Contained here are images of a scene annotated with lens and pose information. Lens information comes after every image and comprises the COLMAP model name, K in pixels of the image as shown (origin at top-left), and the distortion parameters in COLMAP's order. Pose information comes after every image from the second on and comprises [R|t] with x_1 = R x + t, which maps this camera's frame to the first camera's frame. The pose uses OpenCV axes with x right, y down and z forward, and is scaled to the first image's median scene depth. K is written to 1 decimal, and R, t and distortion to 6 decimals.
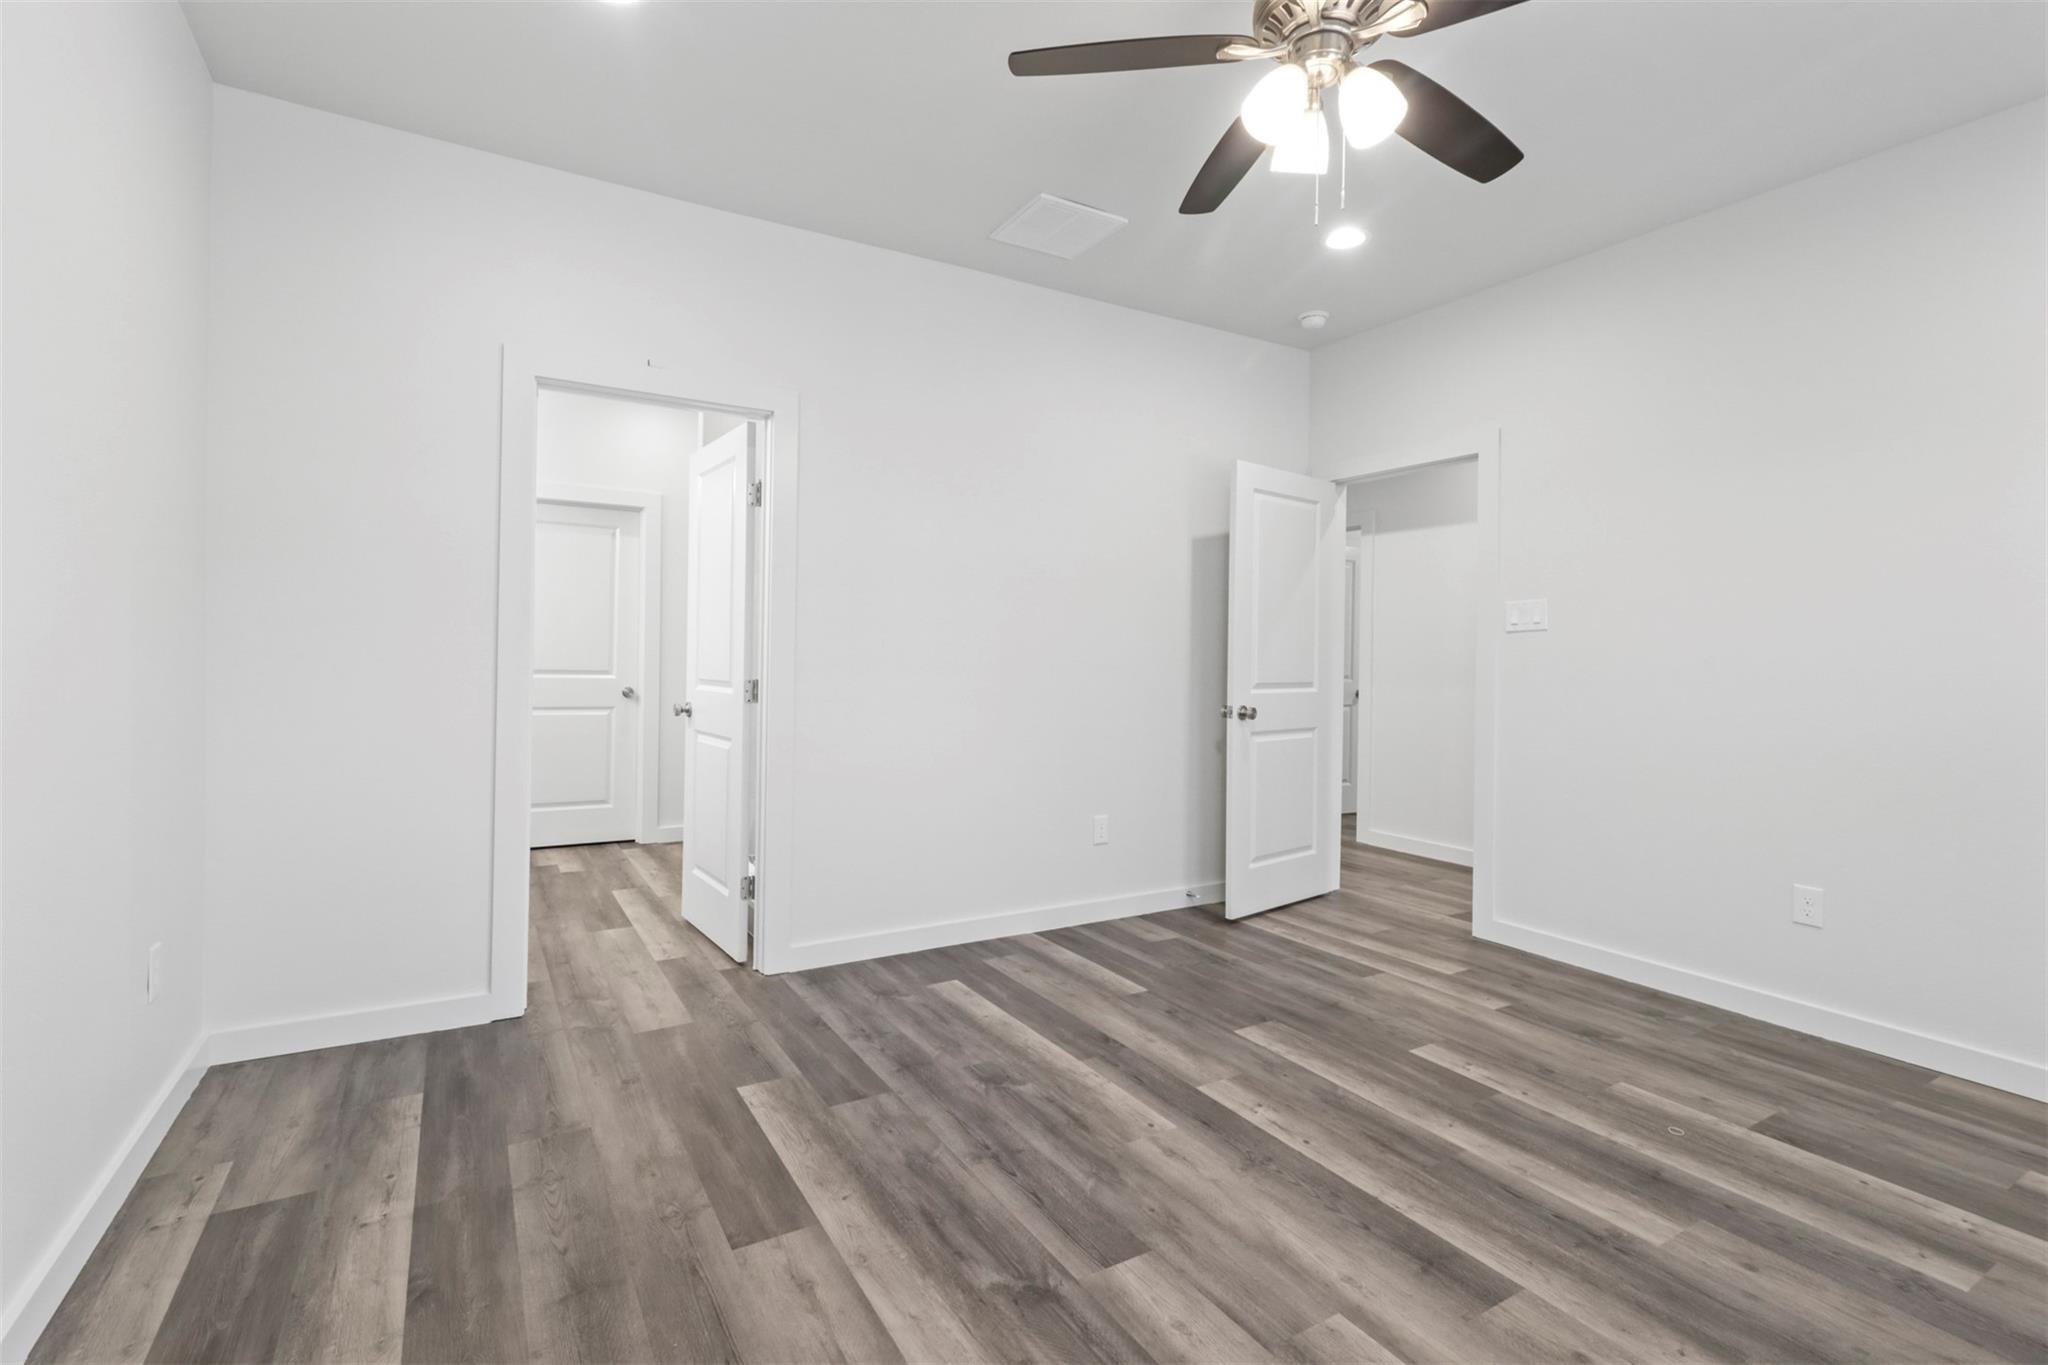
lens RADIAL K [[948.4, 0, 1019.8], [0, 948.4, 662.0], [0, 0, 1]] dist [0.003640, -0.000291]
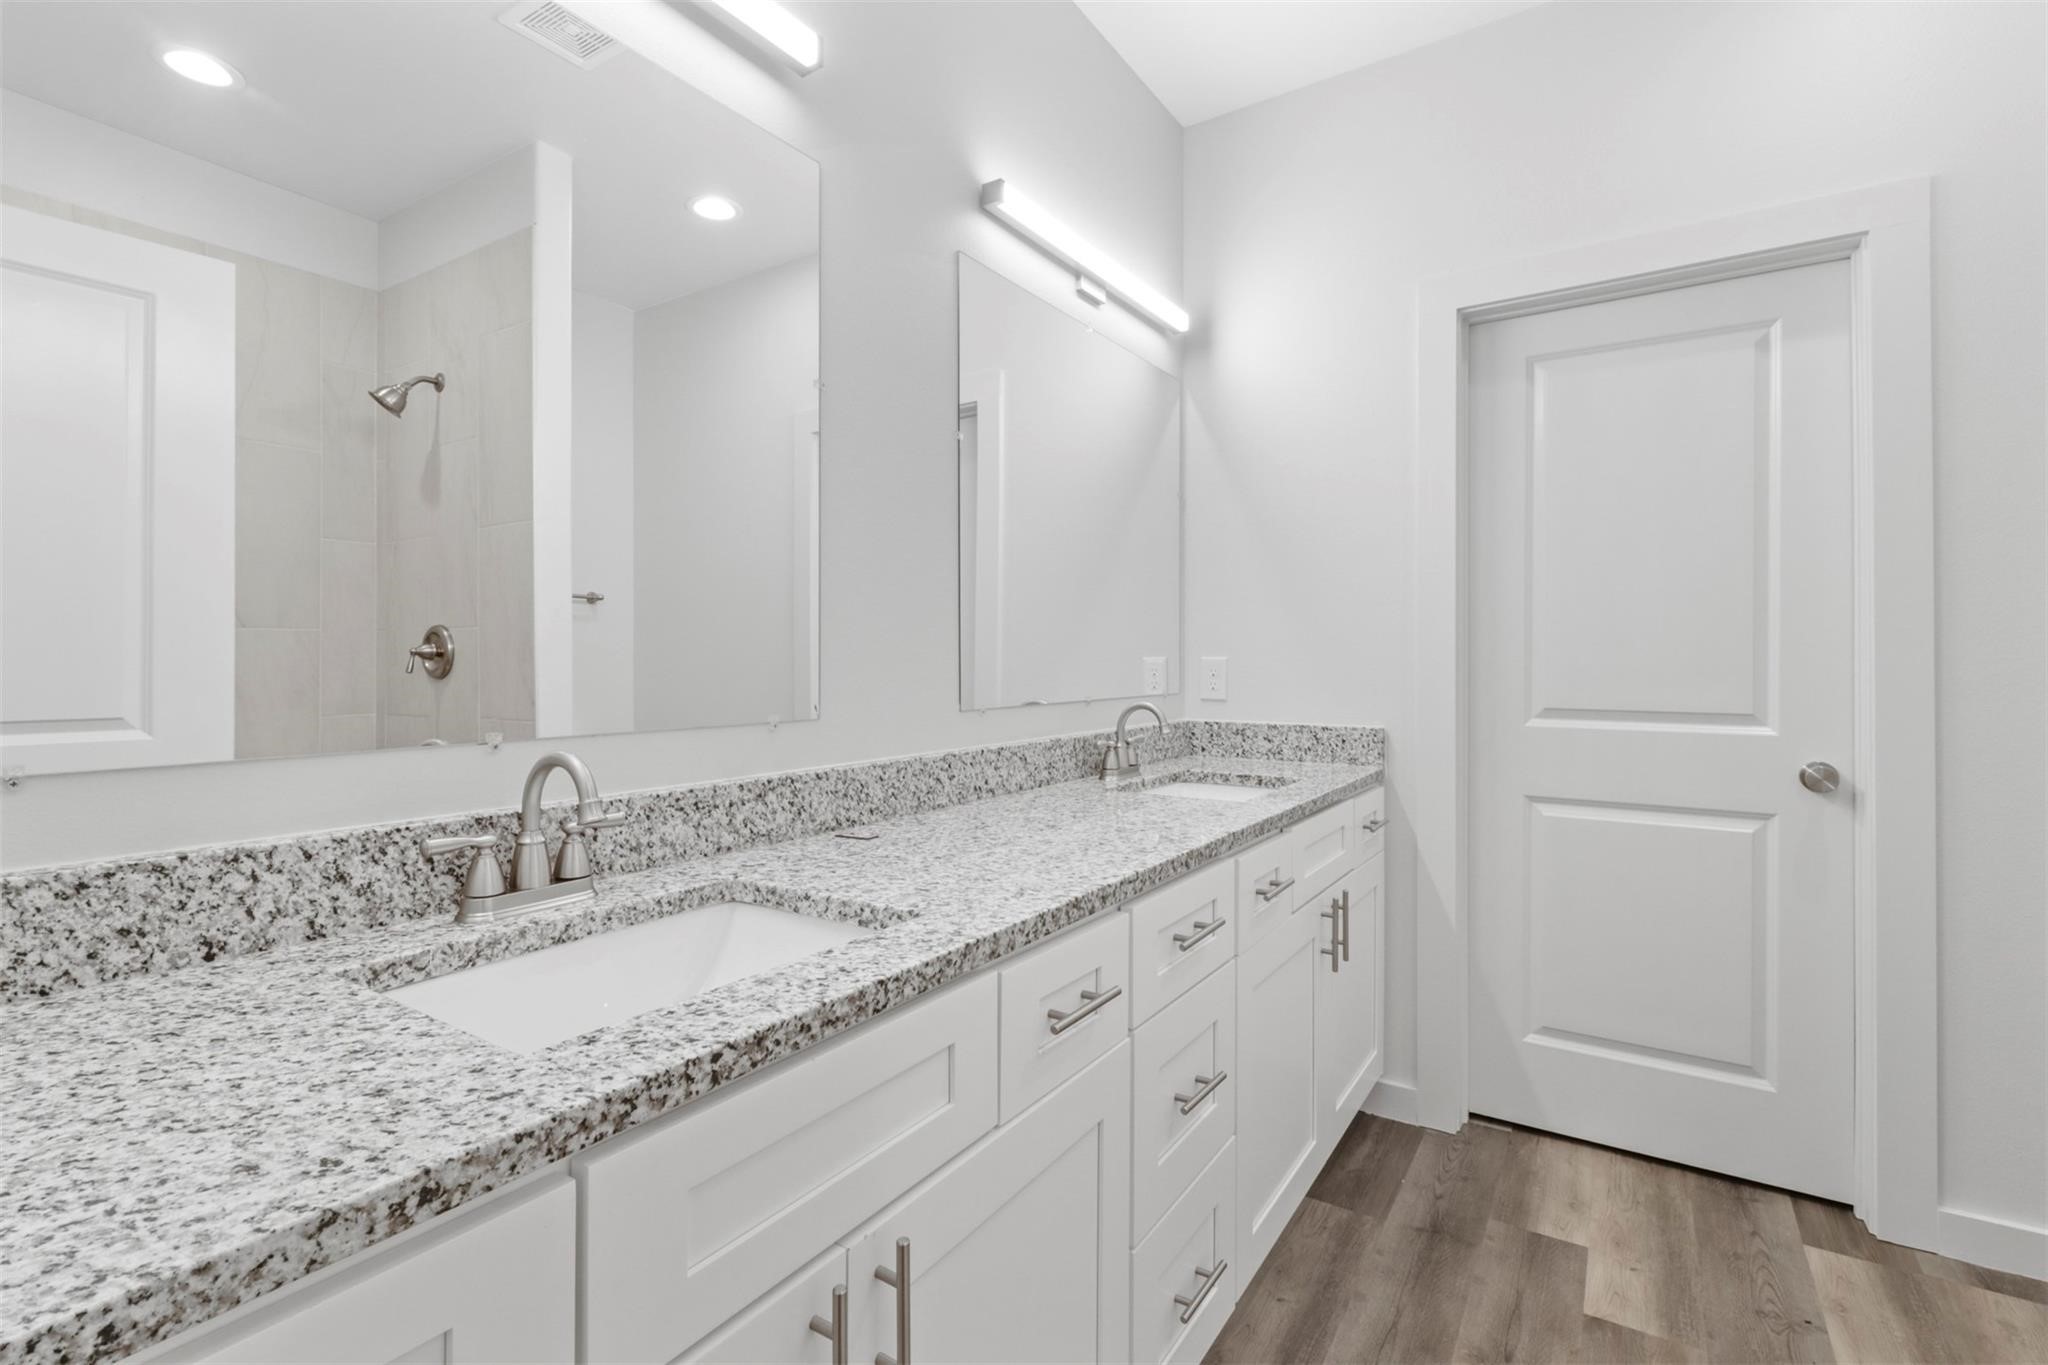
lens RADIAL K [[948.4, 0, 1016.6], [0, 948.4, 667.7], [0, 0, 1]] dist [0.003640, -0.000291]
pose [[0.443988, -0.019044, -0.895831, -0.228817], [0.002705, 0.999798, -0.019914, -0.002785], [0.896029, 0.006418, 0.443949, 0.577957]]
